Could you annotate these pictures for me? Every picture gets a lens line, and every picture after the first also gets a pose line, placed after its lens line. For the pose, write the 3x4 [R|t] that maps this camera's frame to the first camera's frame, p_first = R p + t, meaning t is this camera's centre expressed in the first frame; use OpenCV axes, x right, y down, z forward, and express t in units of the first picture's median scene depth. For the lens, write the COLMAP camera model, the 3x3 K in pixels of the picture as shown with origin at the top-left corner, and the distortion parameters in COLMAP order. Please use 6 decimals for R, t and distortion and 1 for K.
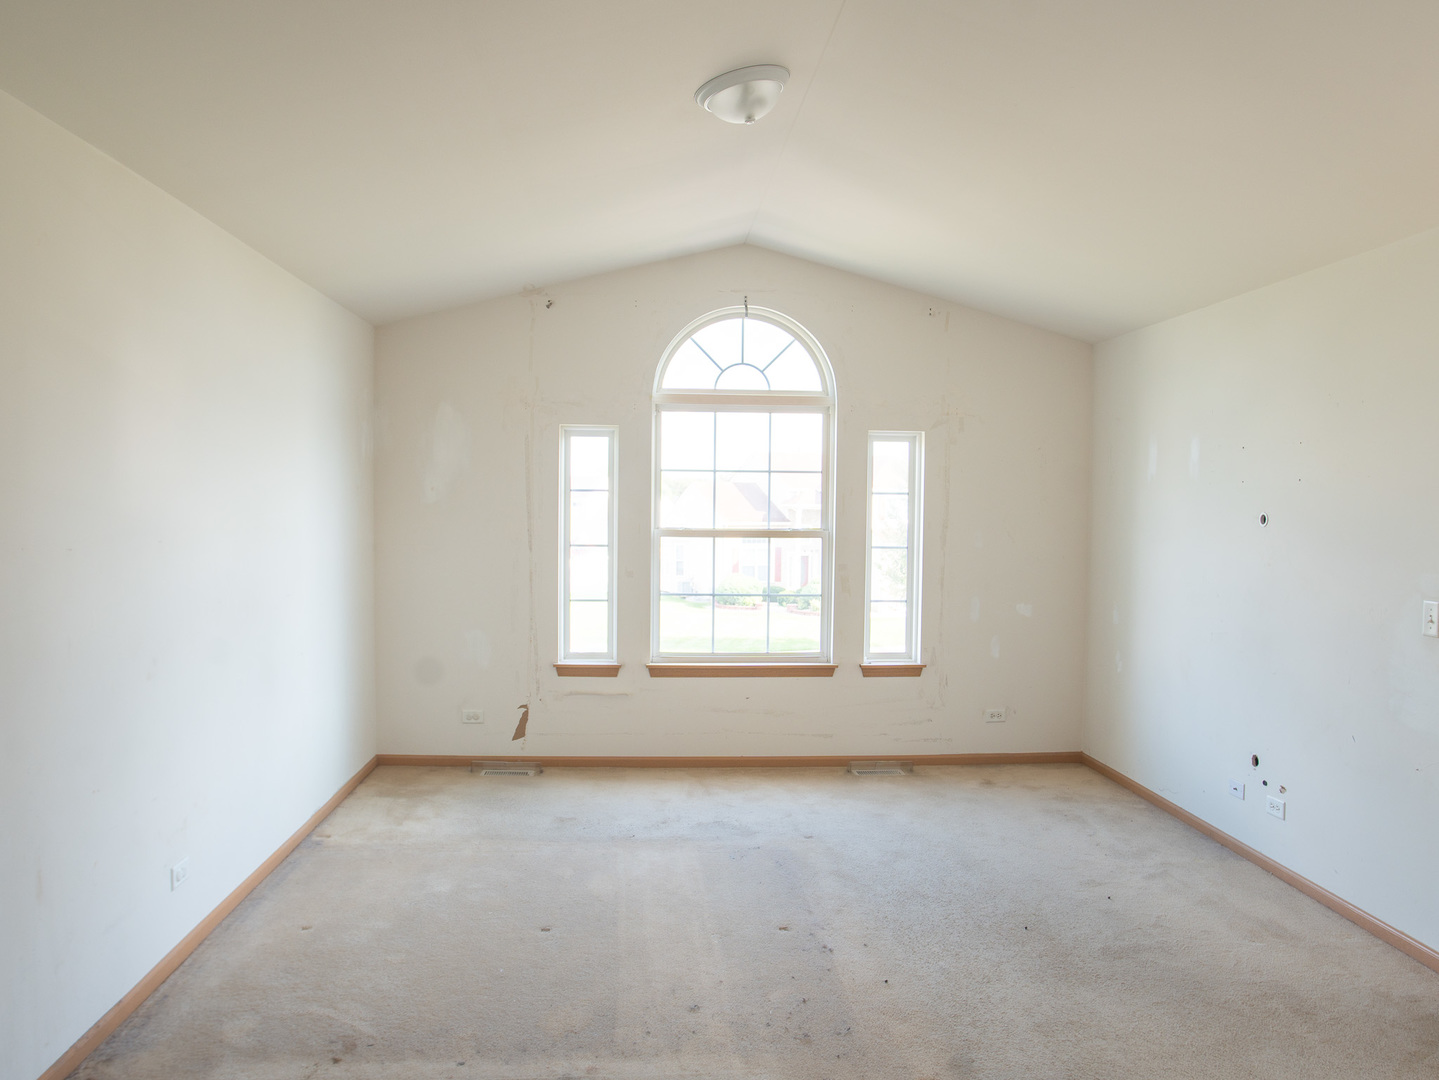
lens RADIAL K [[566.2, 0, 719.5], [0, 566.2, 540.0], [0, 0, 1]] dist [-0.053636, 0.011574]
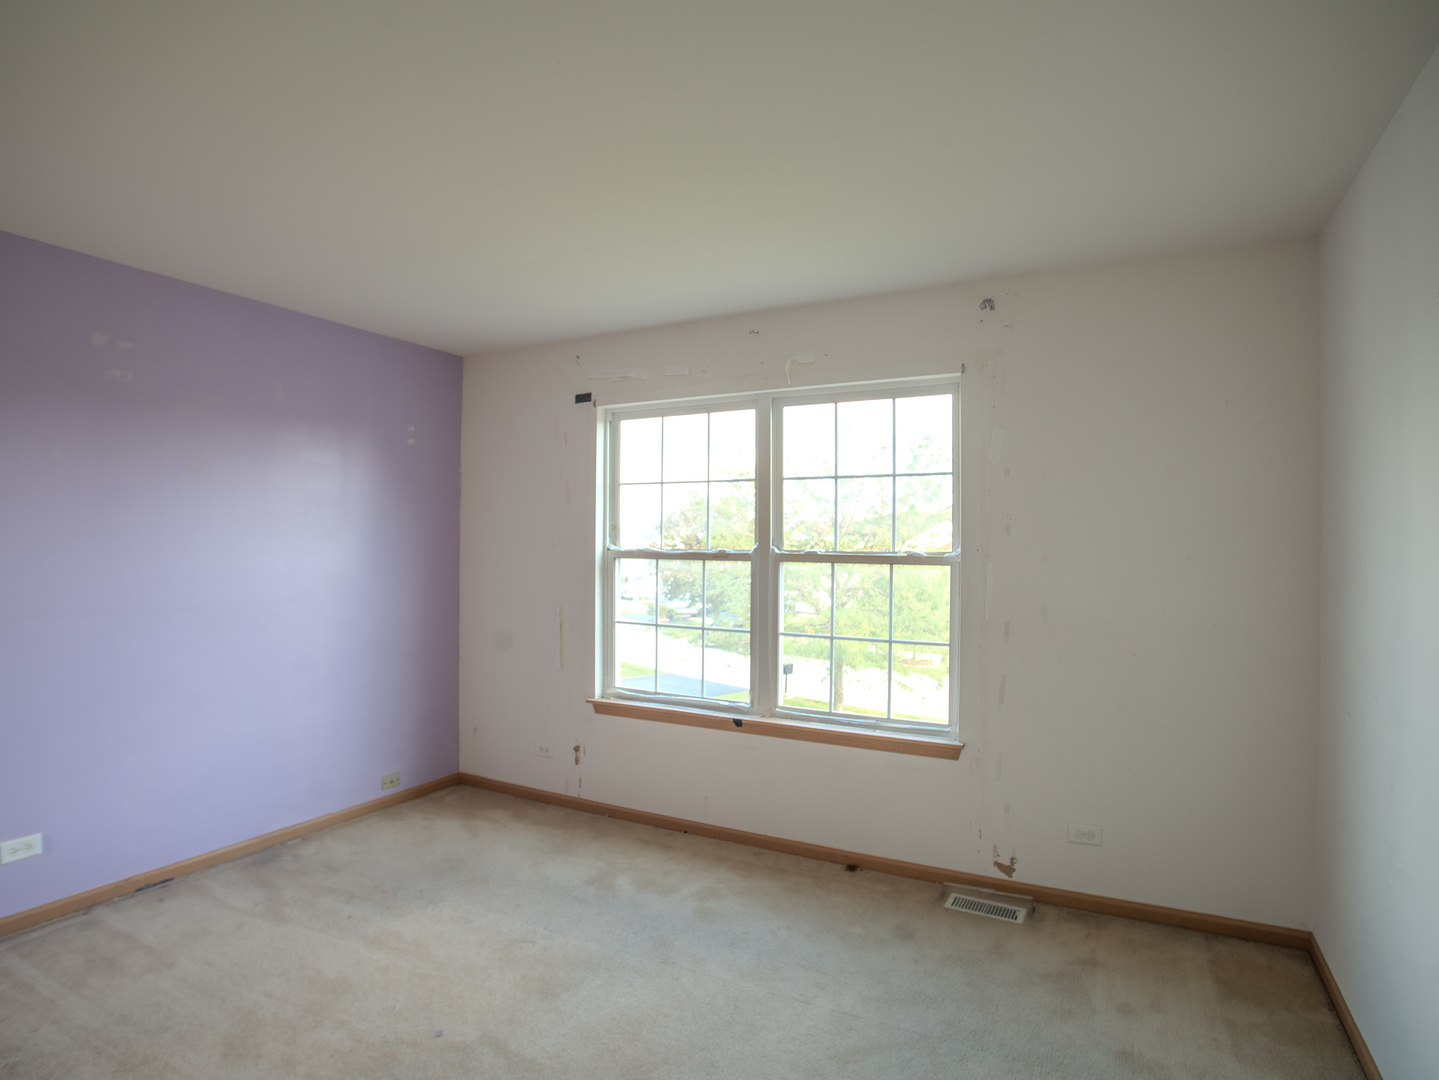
lens RADIAL K [[764.5, 0, 712.5], [0, 764.5, 535.4], [0, 0, 1]] dist [-0.103776, 0.038912]
pose [[0.872876, -0.006120, -0.487904, 0.546158], [-0.016037, 0.999021, -0.041221, 0.004325], [0.487679, 0.043806, 0.871924, 0.015729]]
